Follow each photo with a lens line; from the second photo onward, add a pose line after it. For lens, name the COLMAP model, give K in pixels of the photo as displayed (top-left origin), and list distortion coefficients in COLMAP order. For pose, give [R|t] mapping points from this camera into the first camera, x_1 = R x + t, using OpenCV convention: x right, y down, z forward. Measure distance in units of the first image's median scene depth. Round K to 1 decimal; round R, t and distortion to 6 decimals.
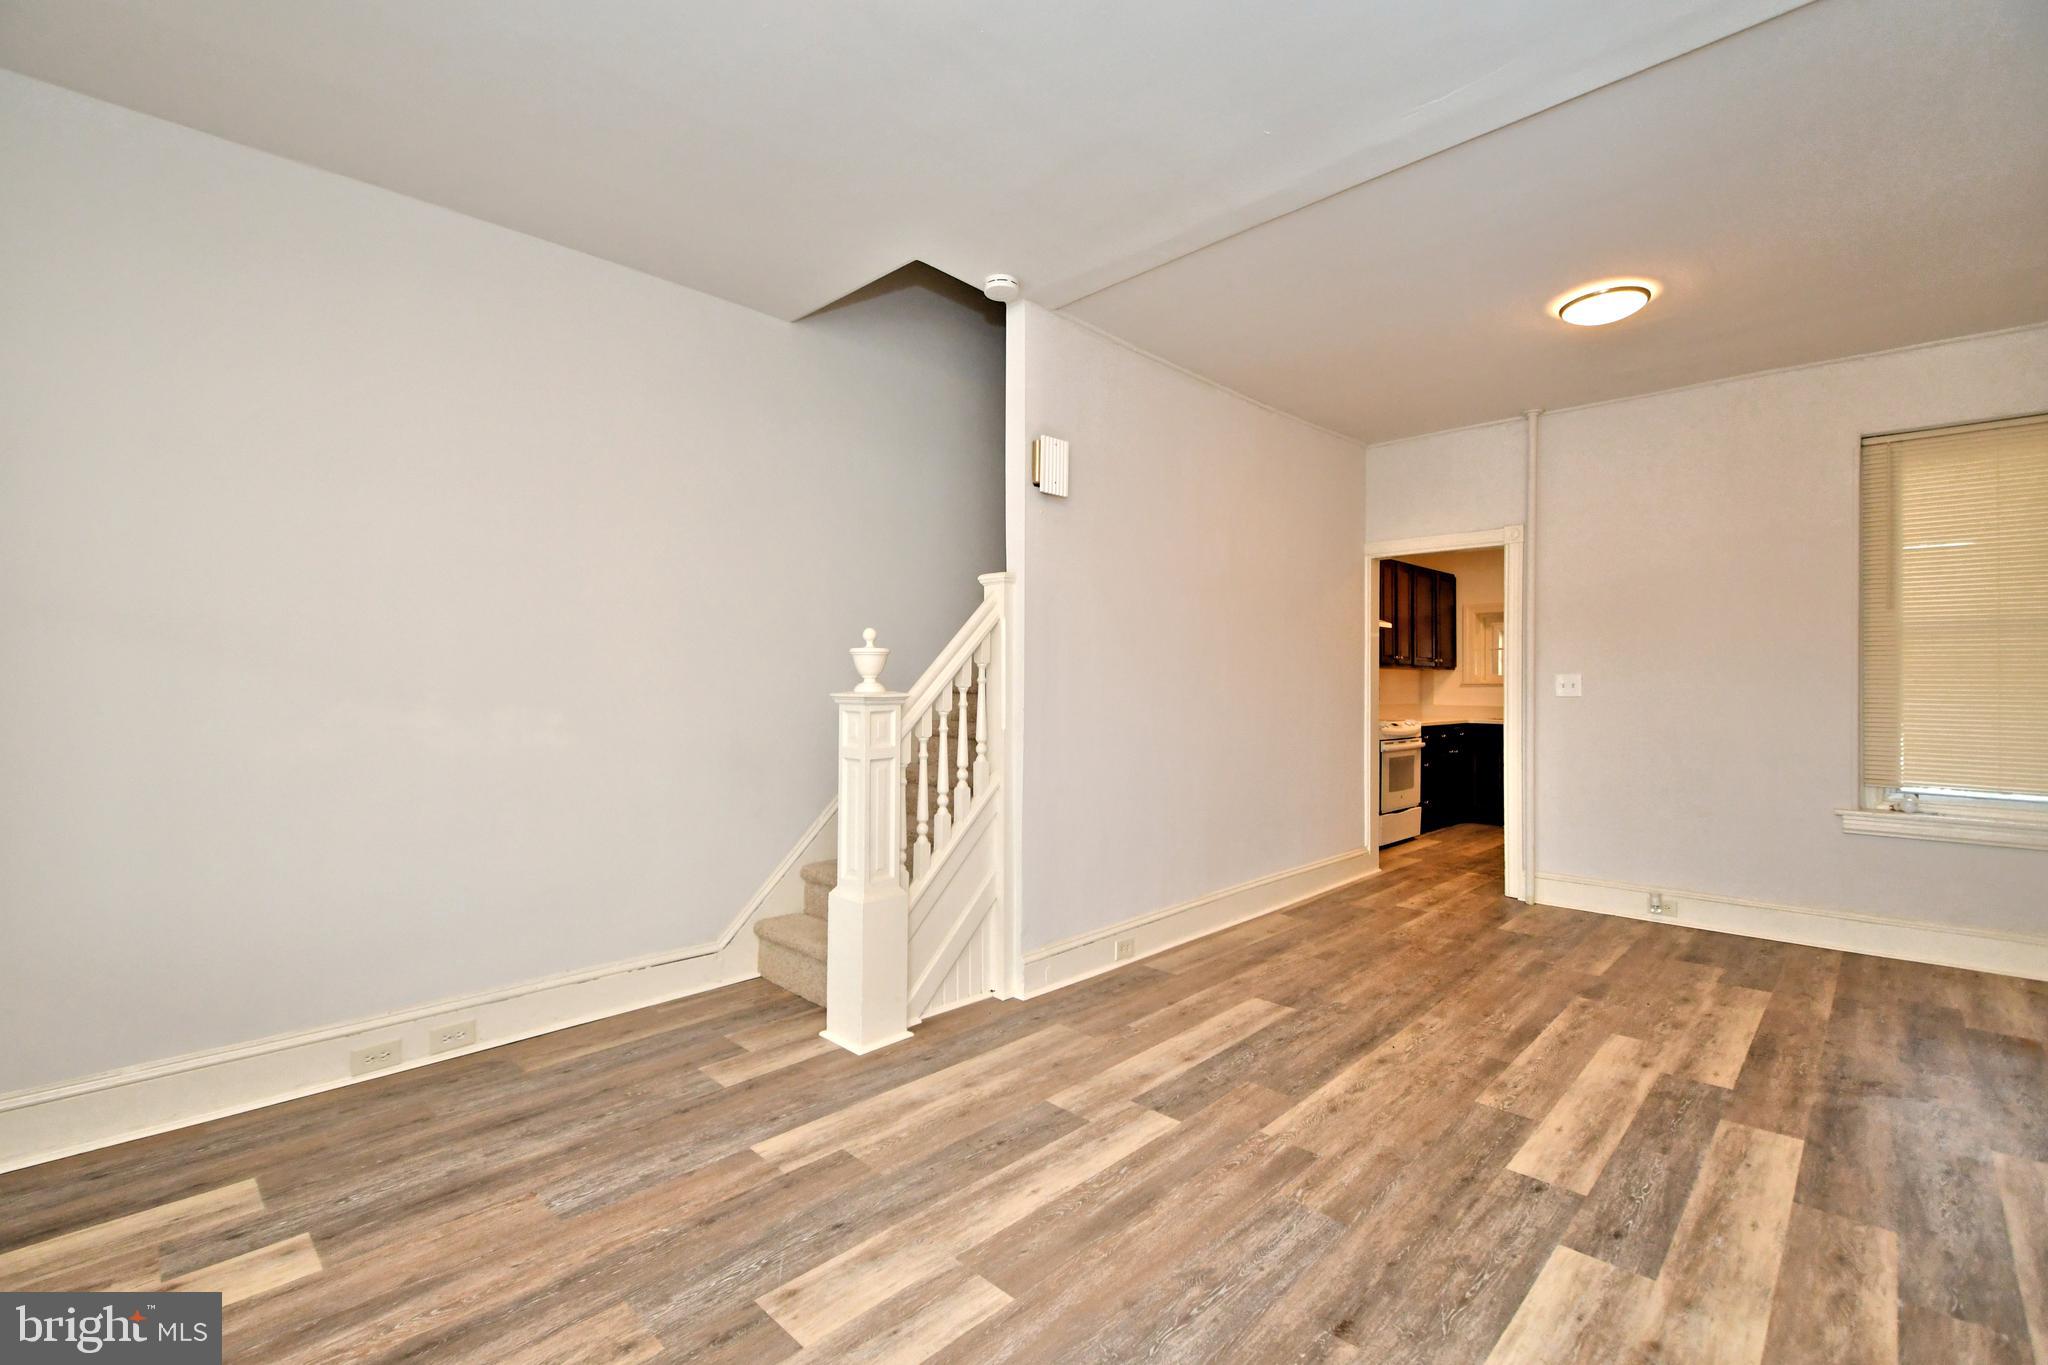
lens RADIAL K [[876.5, 0, 1009.7], [0, 876.5, 676.1], [0, 0, 1]] dist [0.019709, -0.006640]
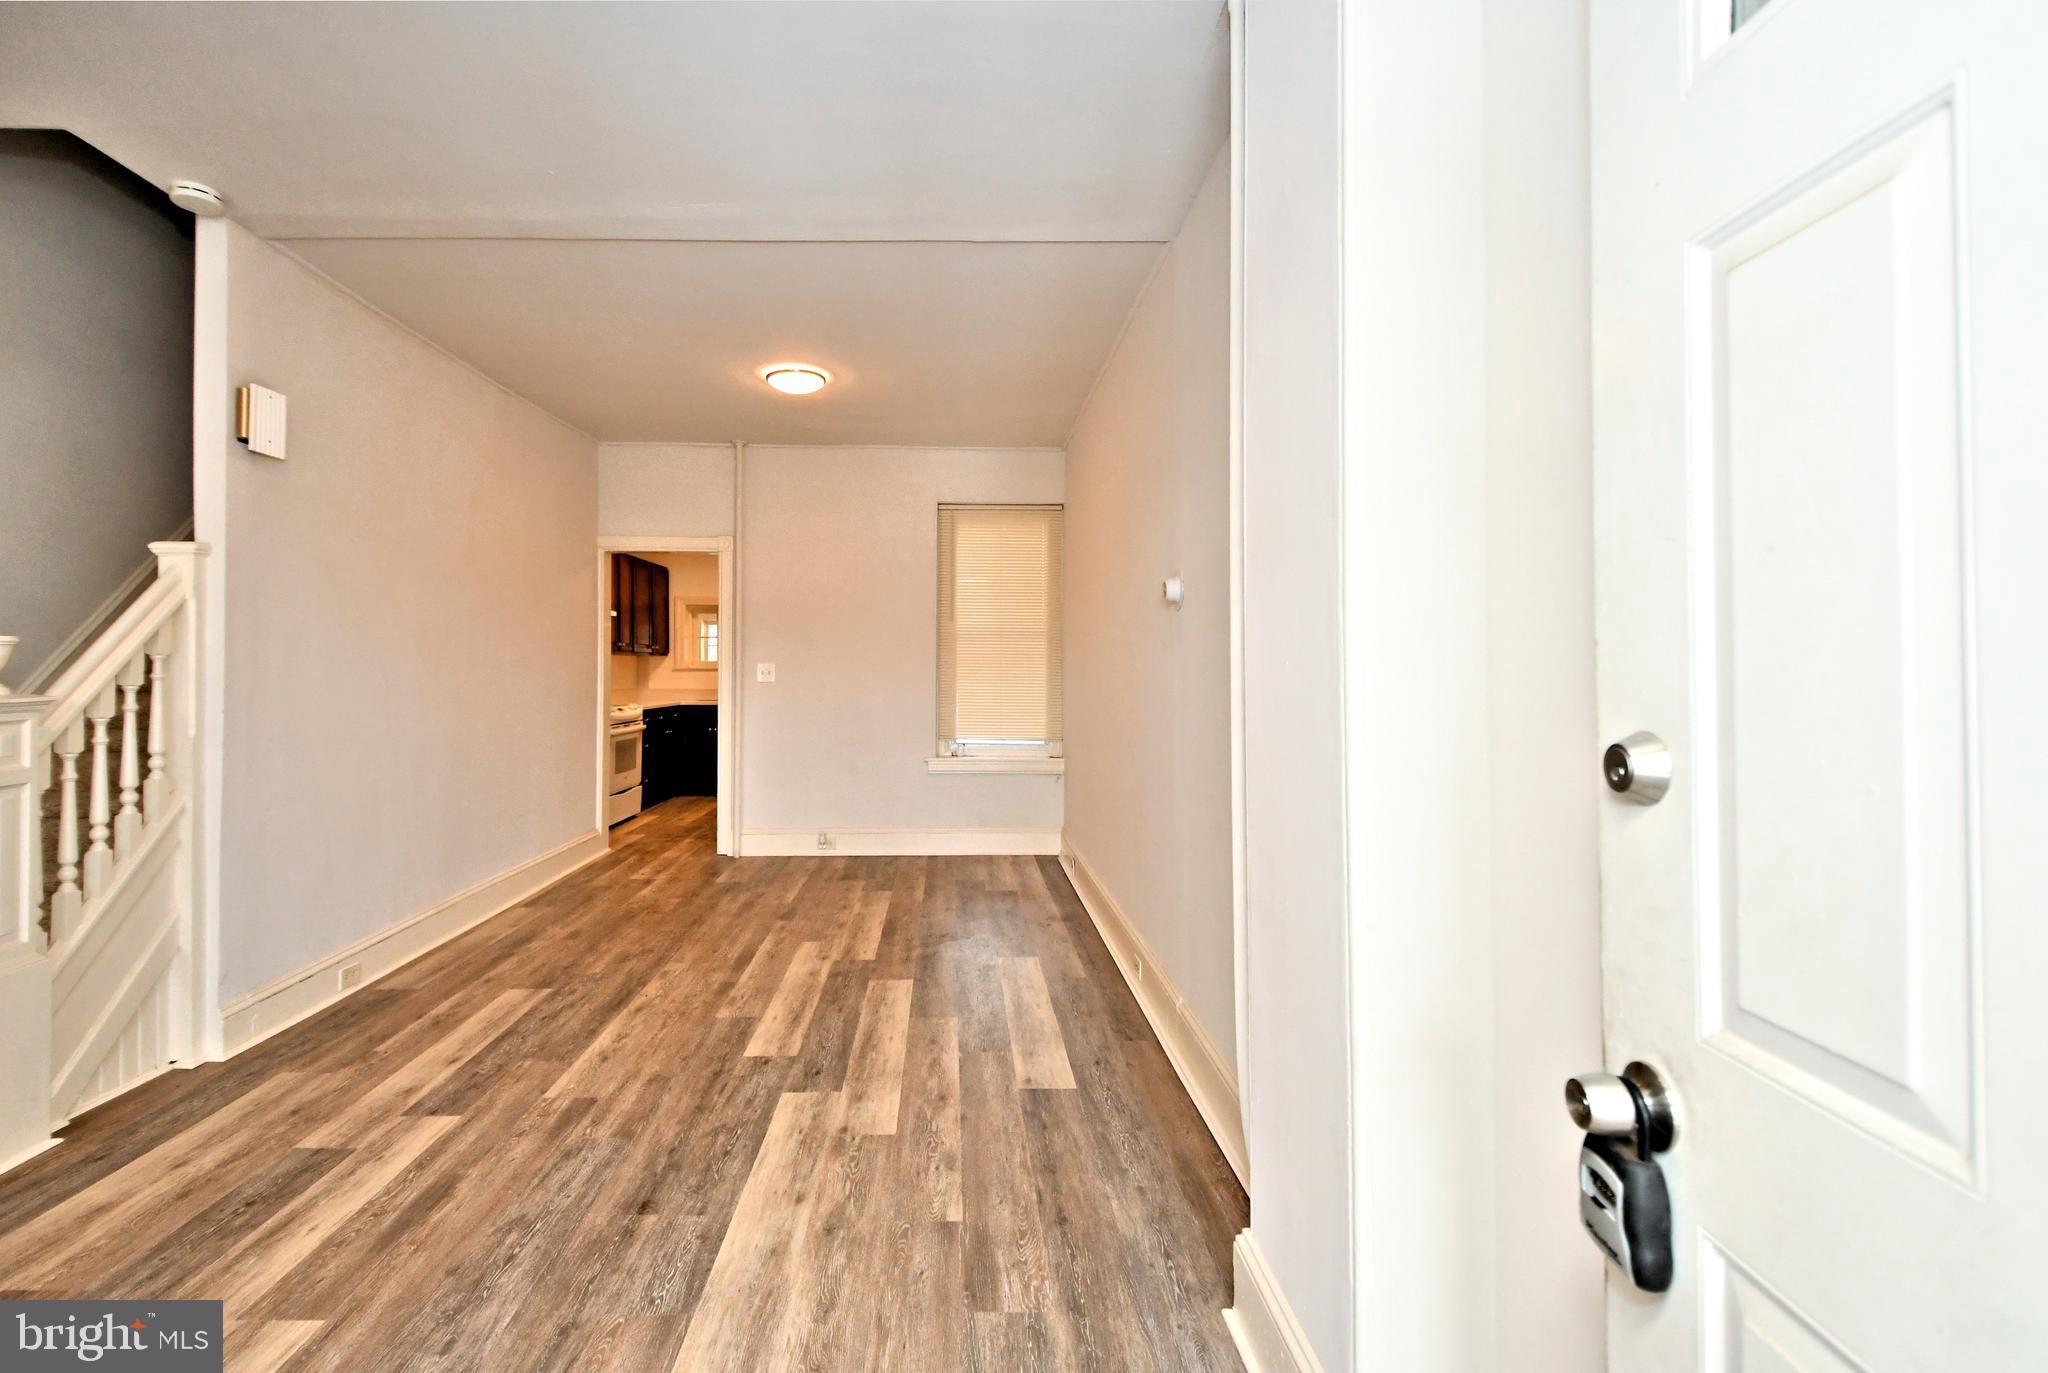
lens RADIAL K [[898.0, 0, 988.8], [0, 898.0, 662.4], [0, 0, 1]] dist [0.055955, -0.048667]
pose [[0.677661, -0.004919, 0.735358, -0.128507], [0.002569, 0.999987, 0.004321, -0.009369], [-0.735370, -0.001040, 0.677665, -0.114894]]
